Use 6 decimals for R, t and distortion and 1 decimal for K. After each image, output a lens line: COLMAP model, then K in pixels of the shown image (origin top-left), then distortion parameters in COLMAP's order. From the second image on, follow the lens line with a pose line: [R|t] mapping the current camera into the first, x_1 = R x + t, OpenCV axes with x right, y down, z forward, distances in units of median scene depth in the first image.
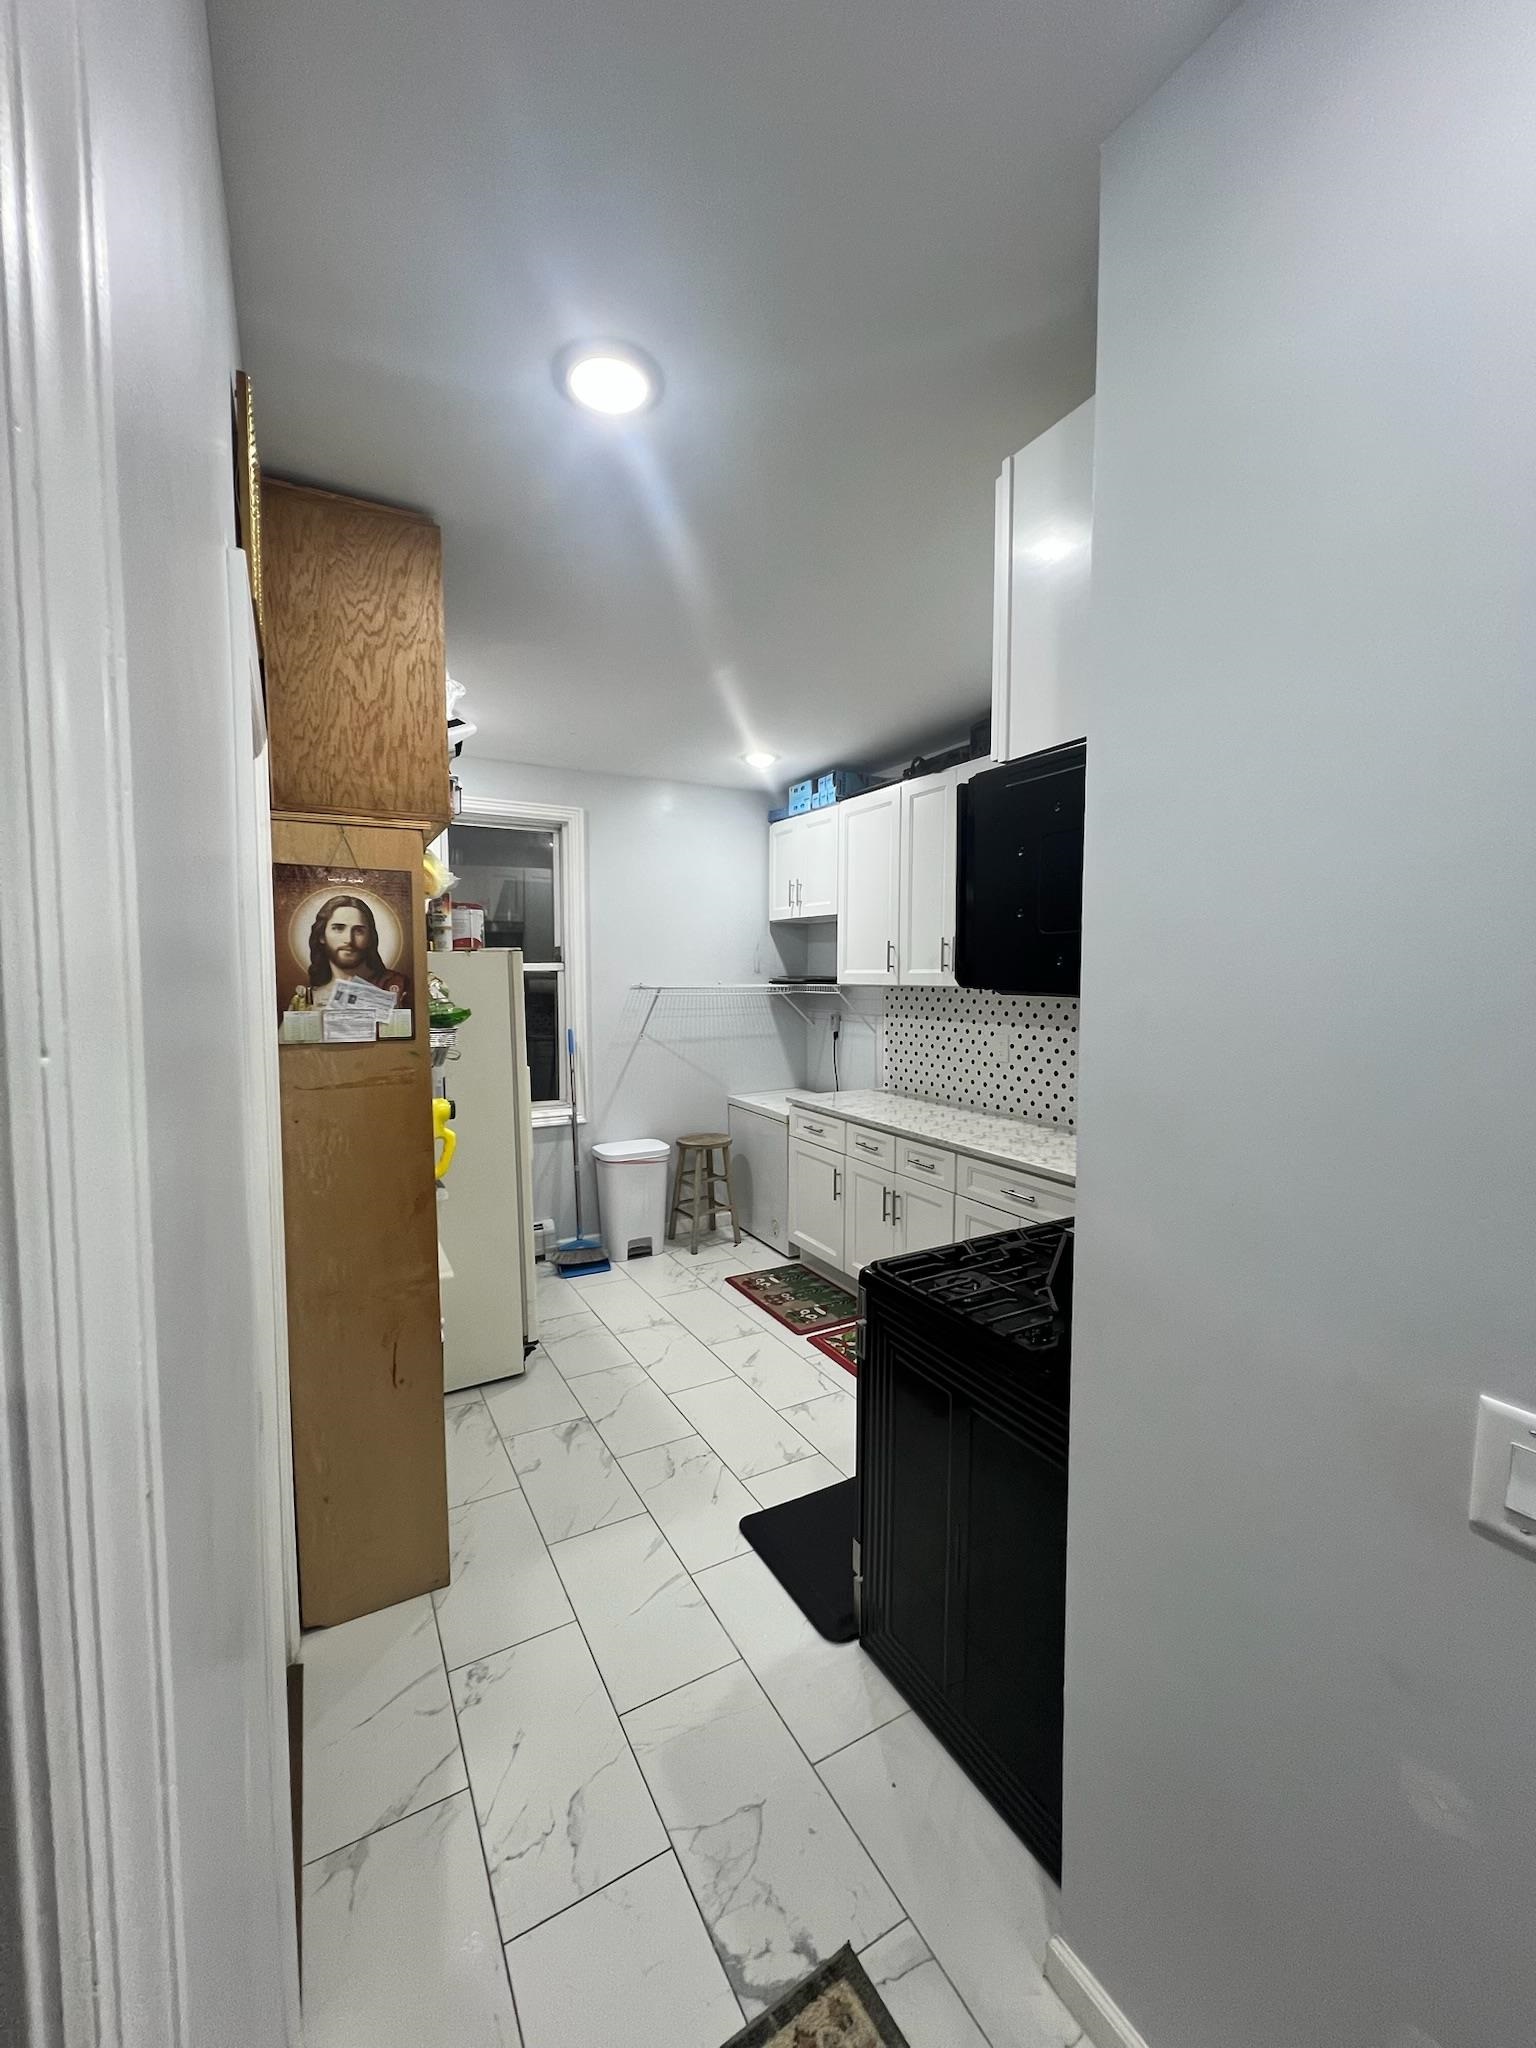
lens RADIAL K [[813.5, 0, 764.7], [0, 813.5, 1024.9], [0, 0, 1]] dist [-0.002635, 0.000609]
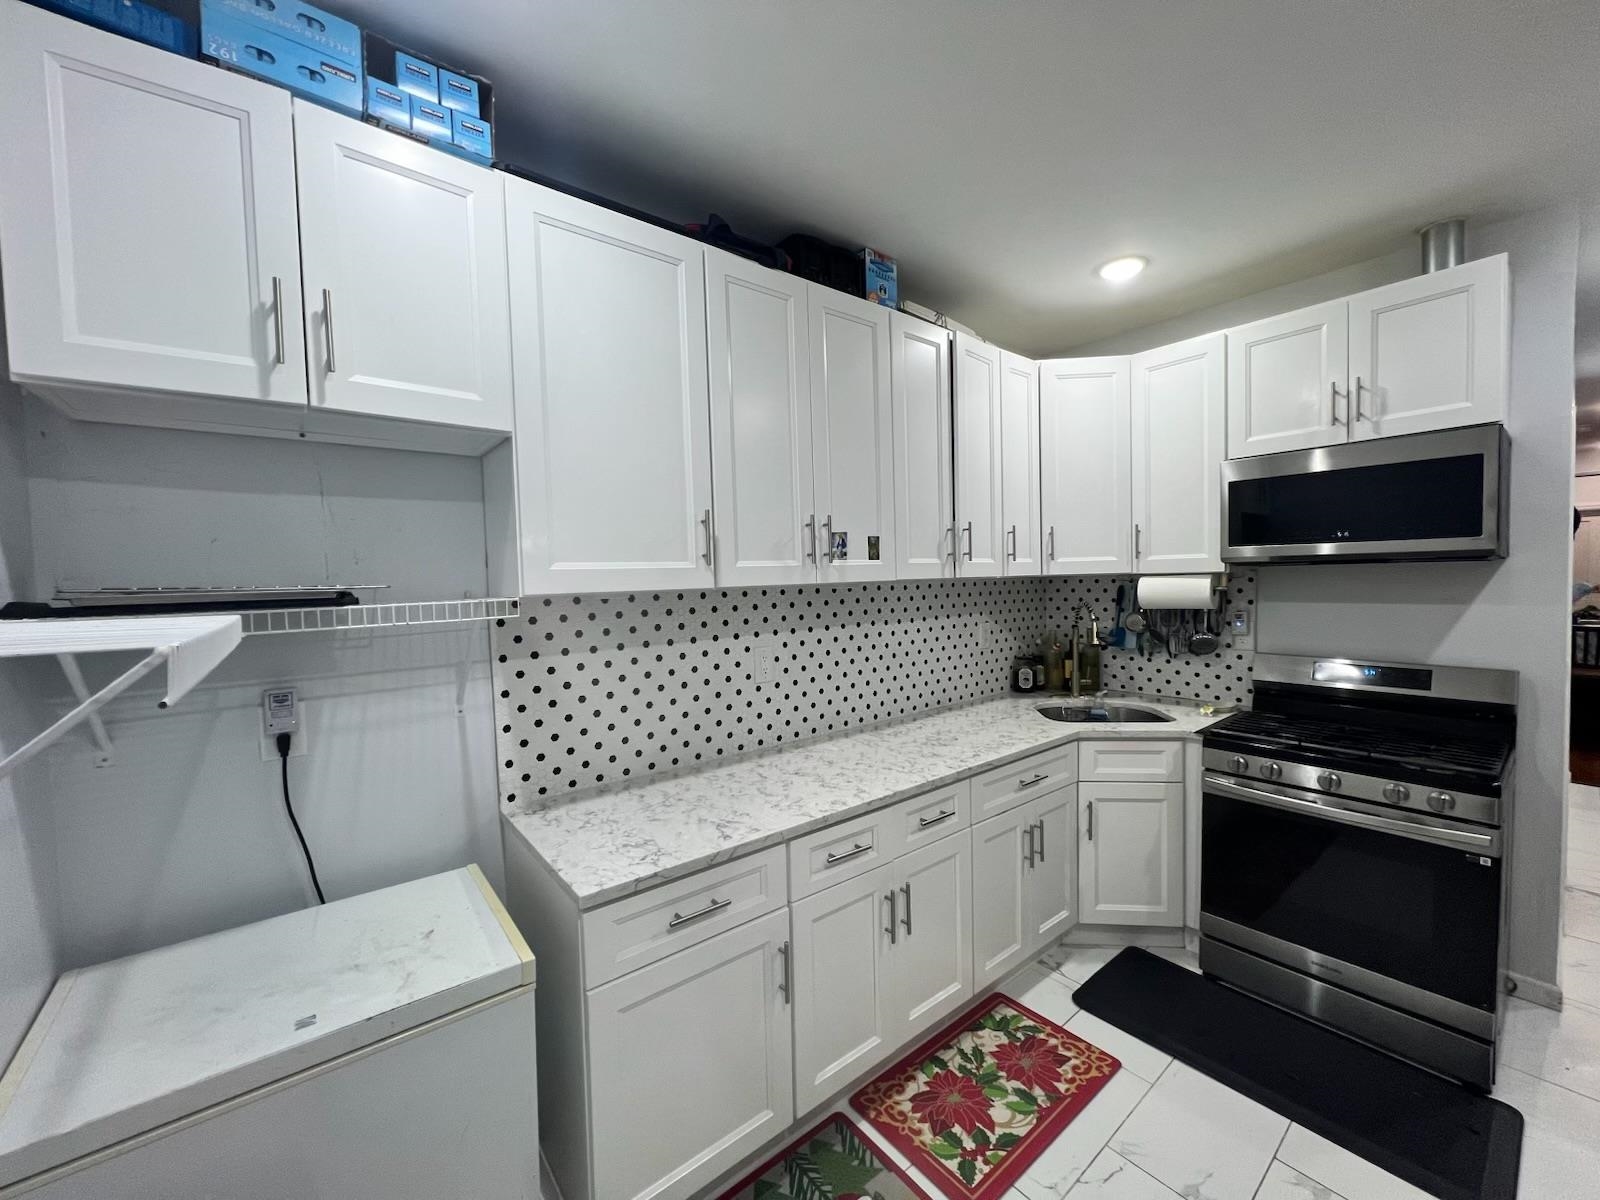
lens RADIAL K [[636.0, 0, 801.9], [0, 636.0, 602.5], [0, 0, 1]] dist [-0.004210, 0.001419]
pose [[-0.172443, -0.037685, 0.984298, -0.303282], [0.090662, 0.994419, 0.053956, -0.058610], [-0.980838, 0.098543, -0.168064, 1.035438]]
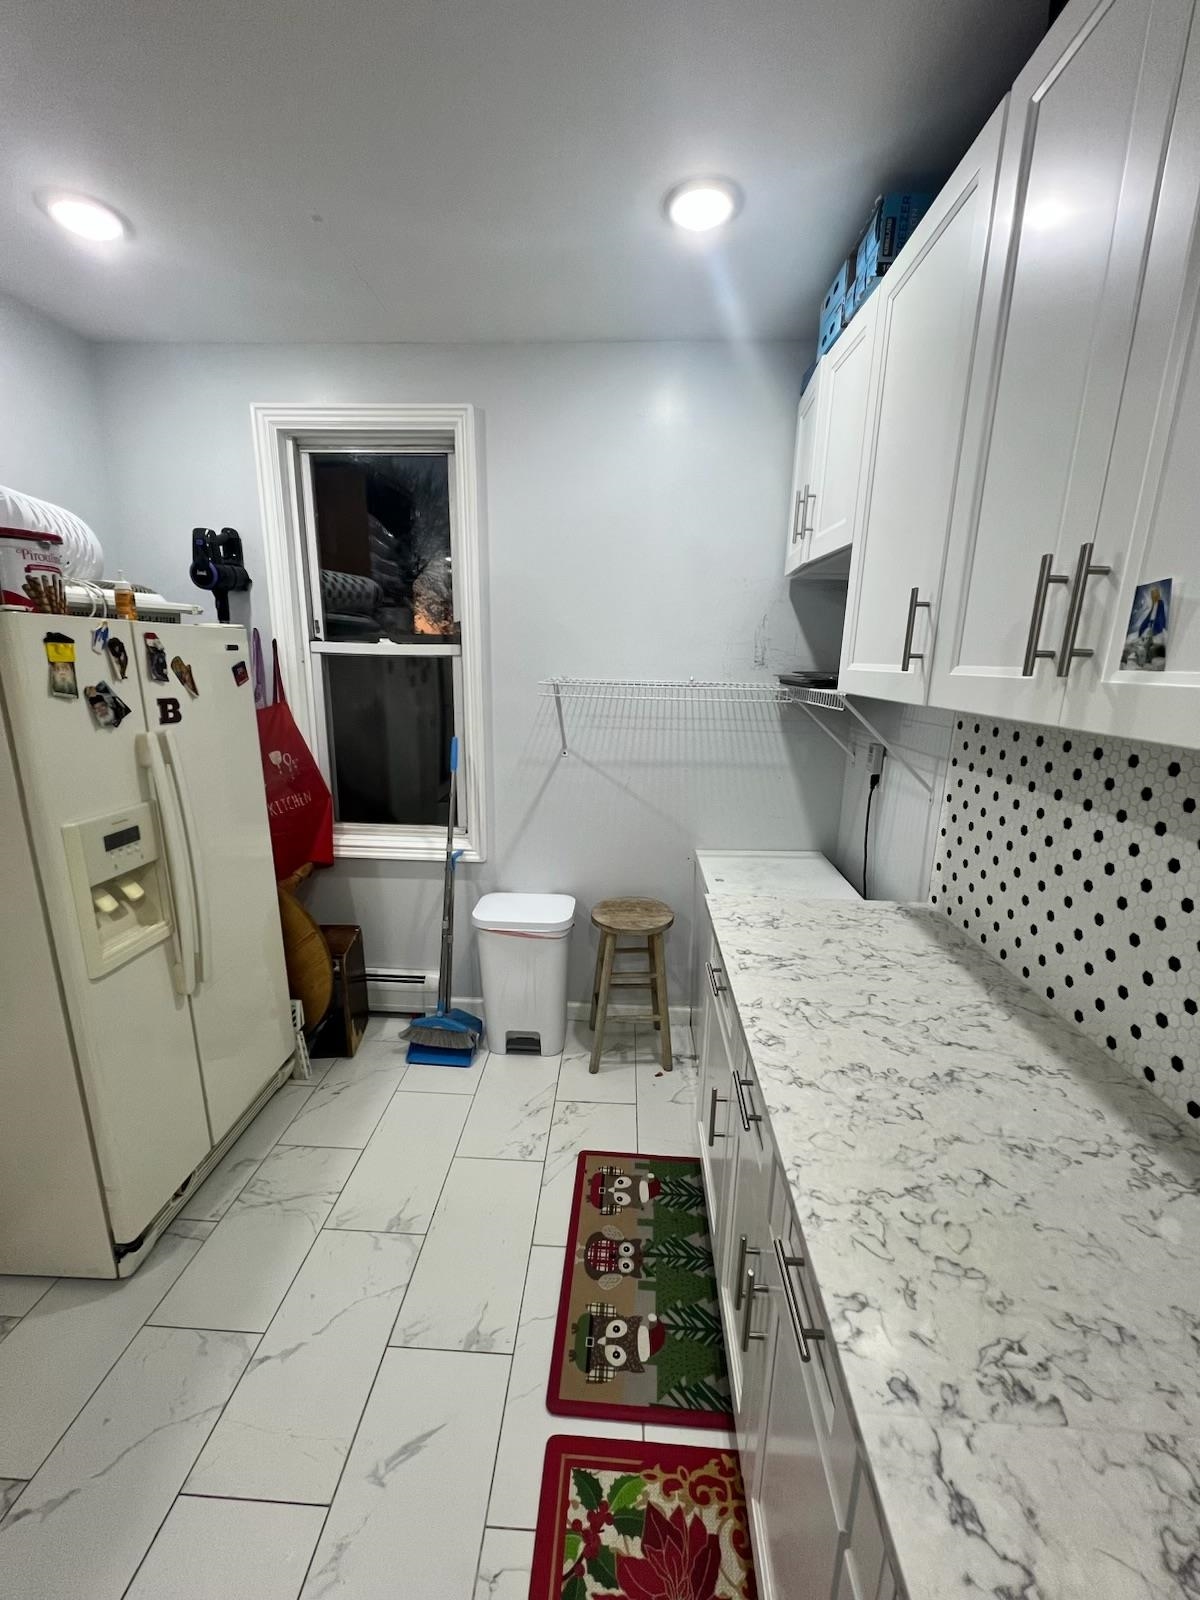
lens RADIAL K [[635.5, 0, 596.3], [0, 635.5, 800.7], [0, 0, 1]] dist [-0.002635, 0.000609]
pose [[0.845411, 0.134591, -0.516881, 0.197394], [-0.054676, 0.984454, 0.166915, -0.047392], [0.531311, -0.112851, 0.839627, 0.668493]]
